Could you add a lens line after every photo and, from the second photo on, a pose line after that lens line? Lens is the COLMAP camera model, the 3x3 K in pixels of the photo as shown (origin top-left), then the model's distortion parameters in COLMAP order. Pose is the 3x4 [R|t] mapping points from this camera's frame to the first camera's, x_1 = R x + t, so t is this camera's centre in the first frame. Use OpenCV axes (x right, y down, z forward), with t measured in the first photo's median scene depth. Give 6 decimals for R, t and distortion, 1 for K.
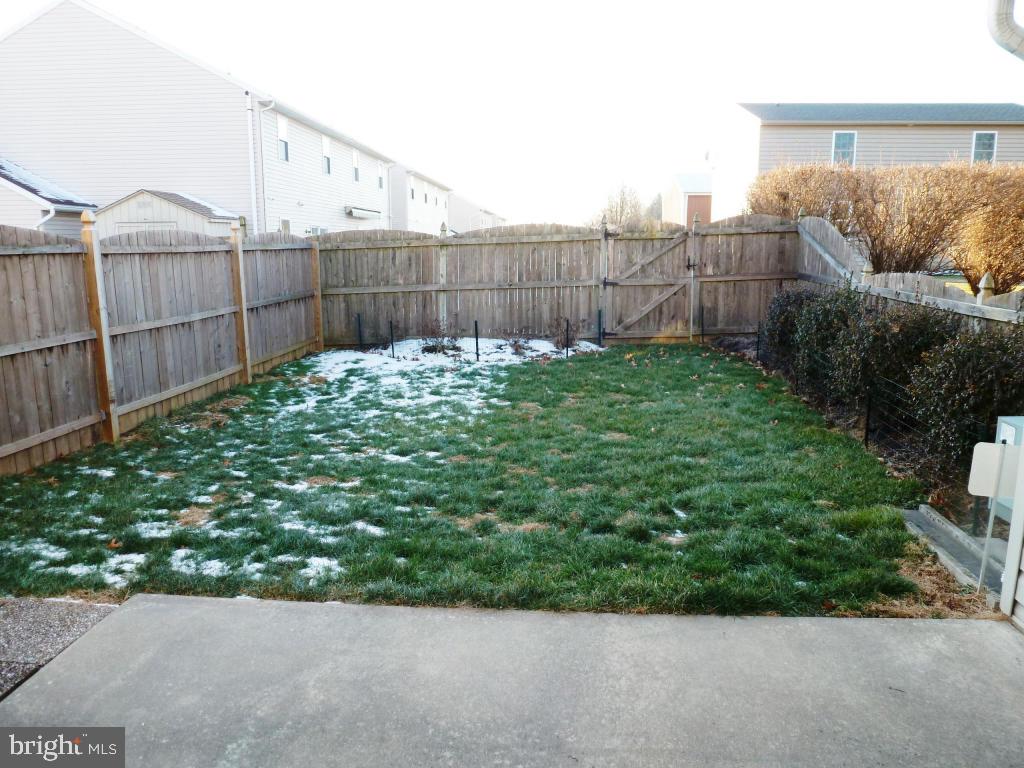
lens RADIAL K [[737.7, 0, 511.2], [0, 737.7, 387.9], [0, 0, 1]] dist [-0.076187, 0.038838]
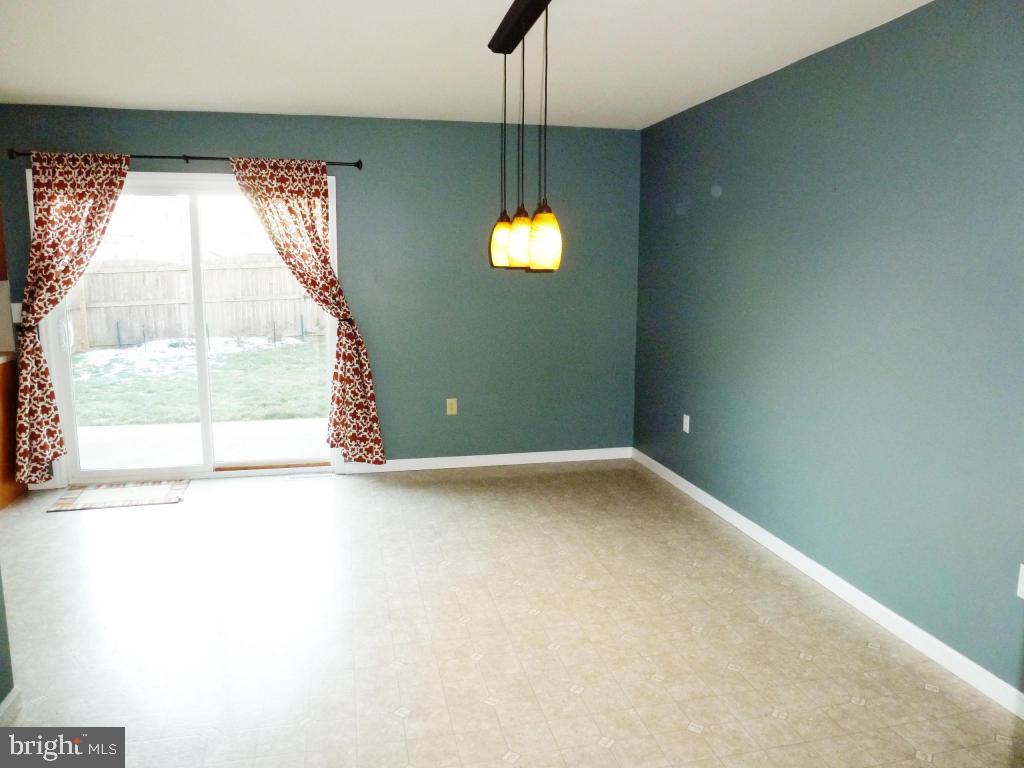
lens RADIAL K [[737.7, 0, 511.2], [0, 737.7, 387.9], [0, 0, 1]] dist [-0.076187, 0.038838]
pose [[0.955422, -0.039935, 0.292531, 0.092289], [0.047976, 0.998641, -0.020361, 0.085553], [-0.291320, 0.033488, 0.956039, -0.487784]]
